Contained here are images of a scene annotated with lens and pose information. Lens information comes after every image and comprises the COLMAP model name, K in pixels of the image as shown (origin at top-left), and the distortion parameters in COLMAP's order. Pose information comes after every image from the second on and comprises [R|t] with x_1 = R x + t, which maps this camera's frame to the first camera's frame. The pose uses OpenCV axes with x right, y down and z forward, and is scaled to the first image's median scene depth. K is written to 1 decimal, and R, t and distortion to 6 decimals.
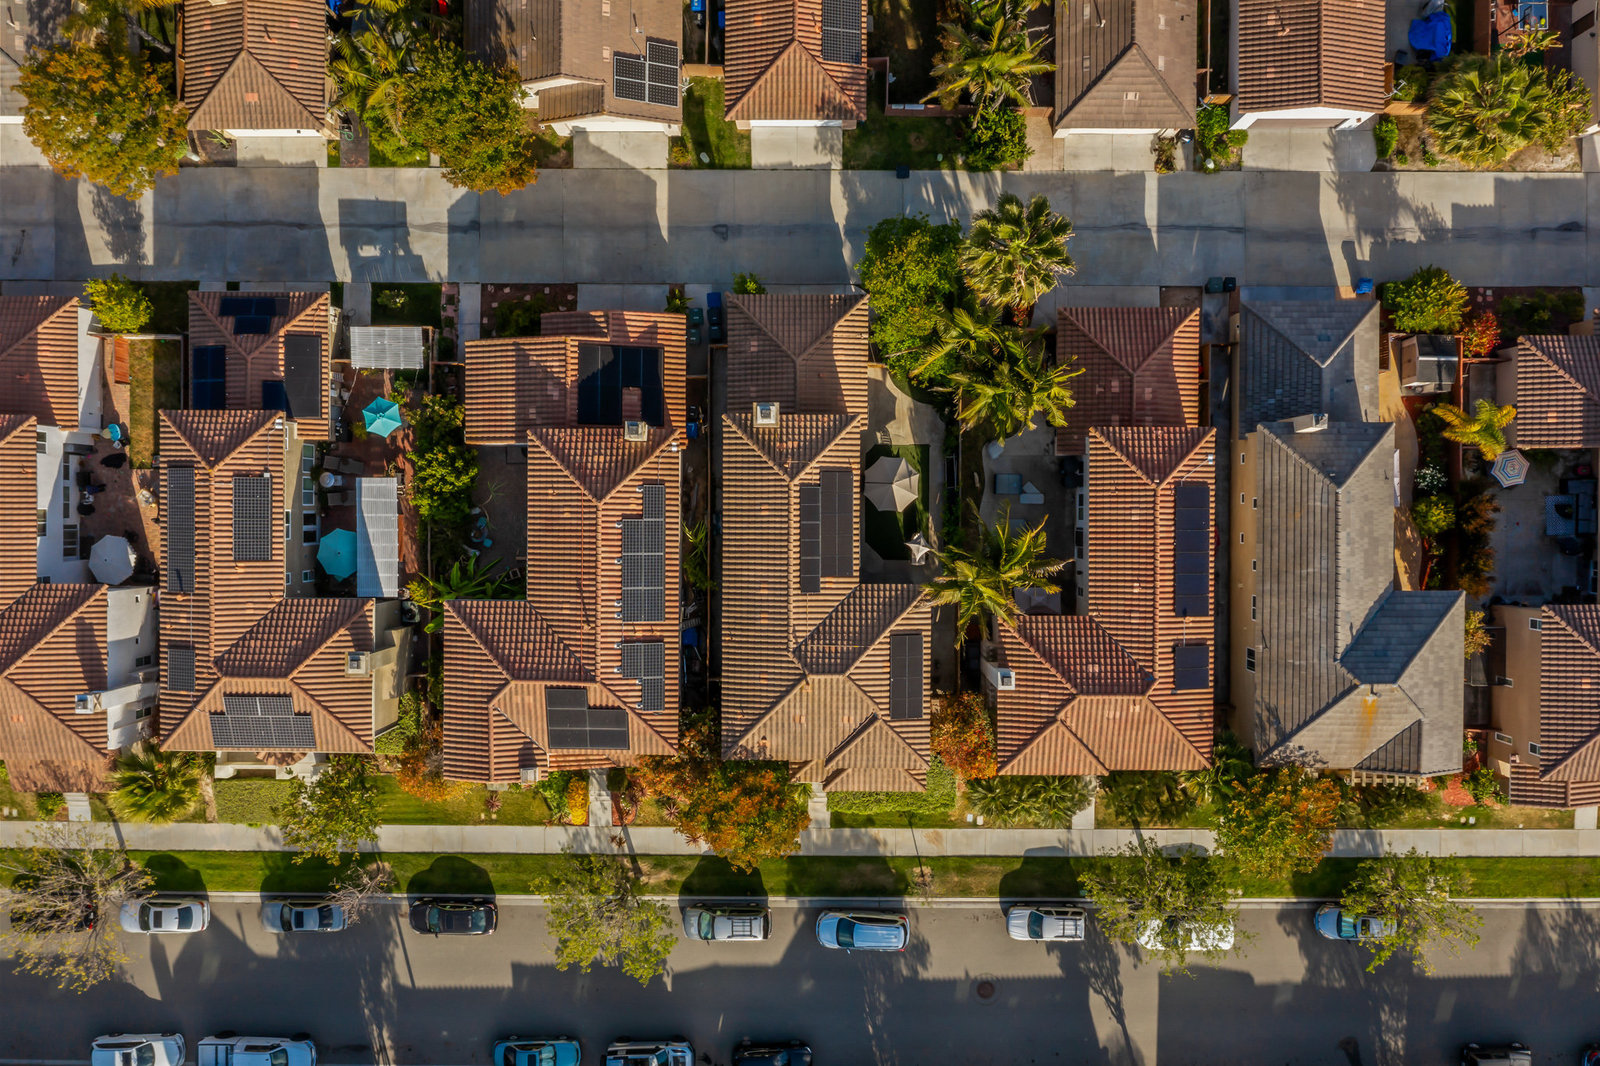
lens RADIAL K [[1272.4, 0, 796.6], [0, 1272.4, 519.3], [0, 0, 1]] dist [0.006549, -0.012088]
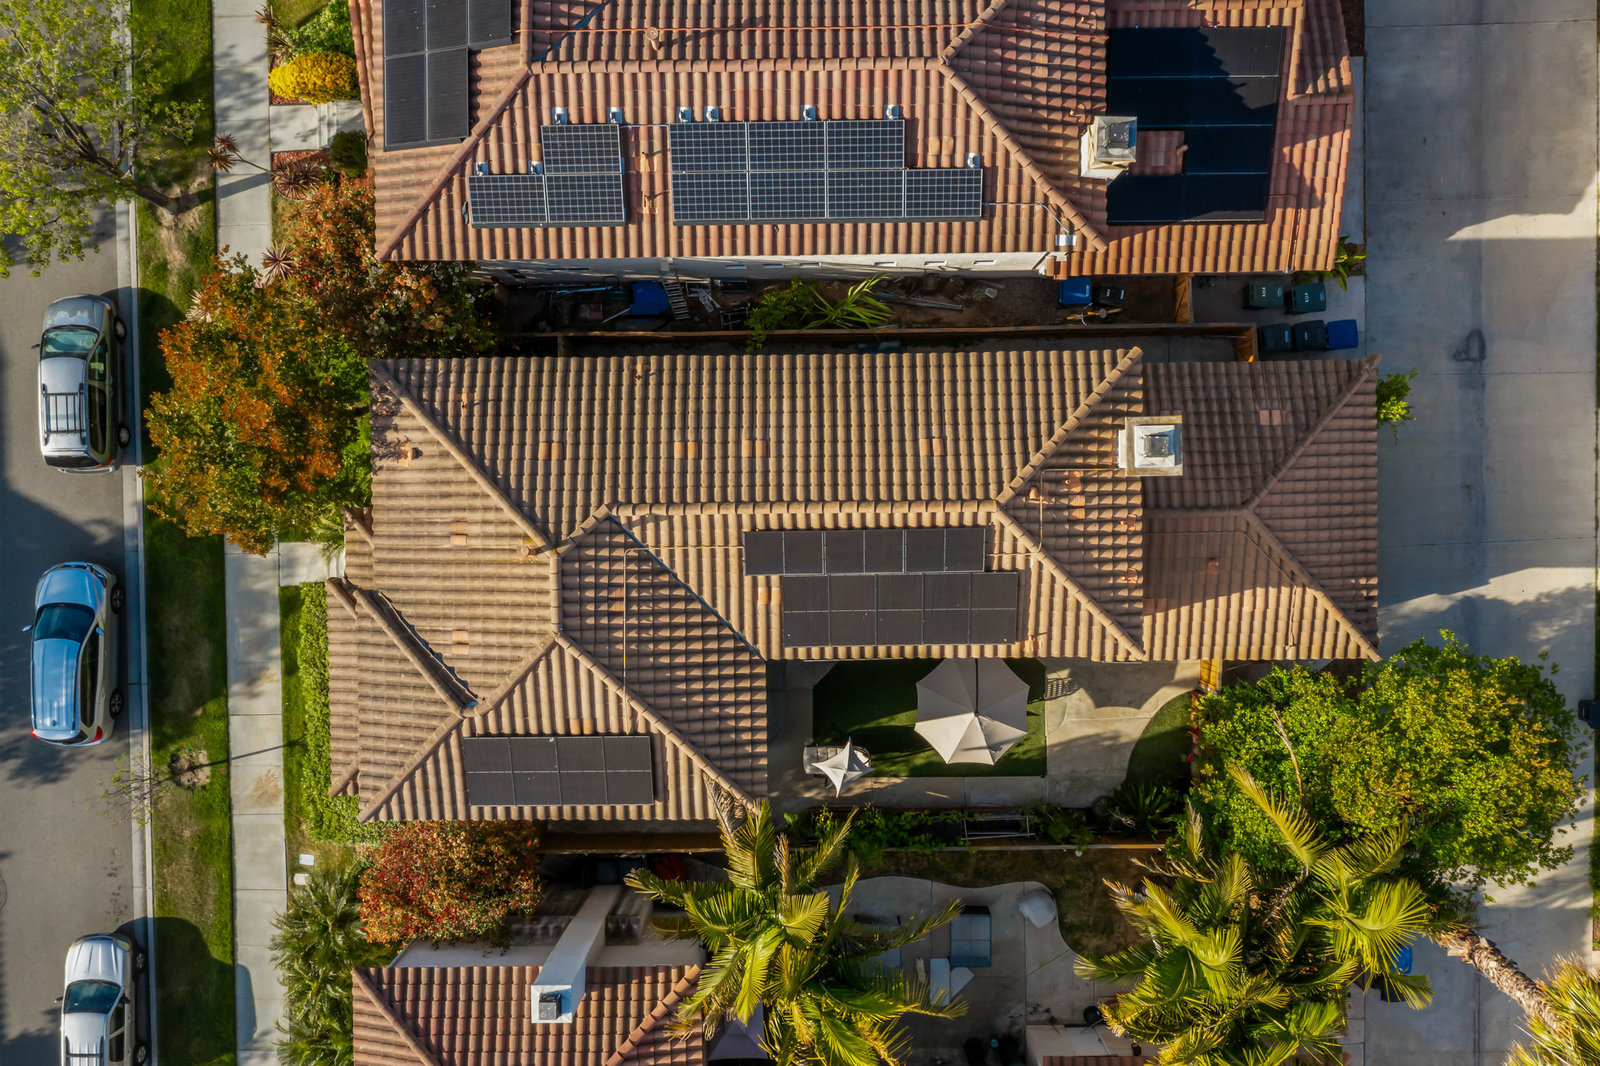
lens RADIAL K [[1272.4, 0, 796.6], [0, 1272.4, 519.3], [0, 0, 1]] dist [0.006549, -0.012088]
pose [[0.016603, 0.999292, 0.033768, -0.015429], [-0.999793, 0.016197, 0.012277, 0.033671], [0.011721, -0.033964, 0.999354, 0.554582]]
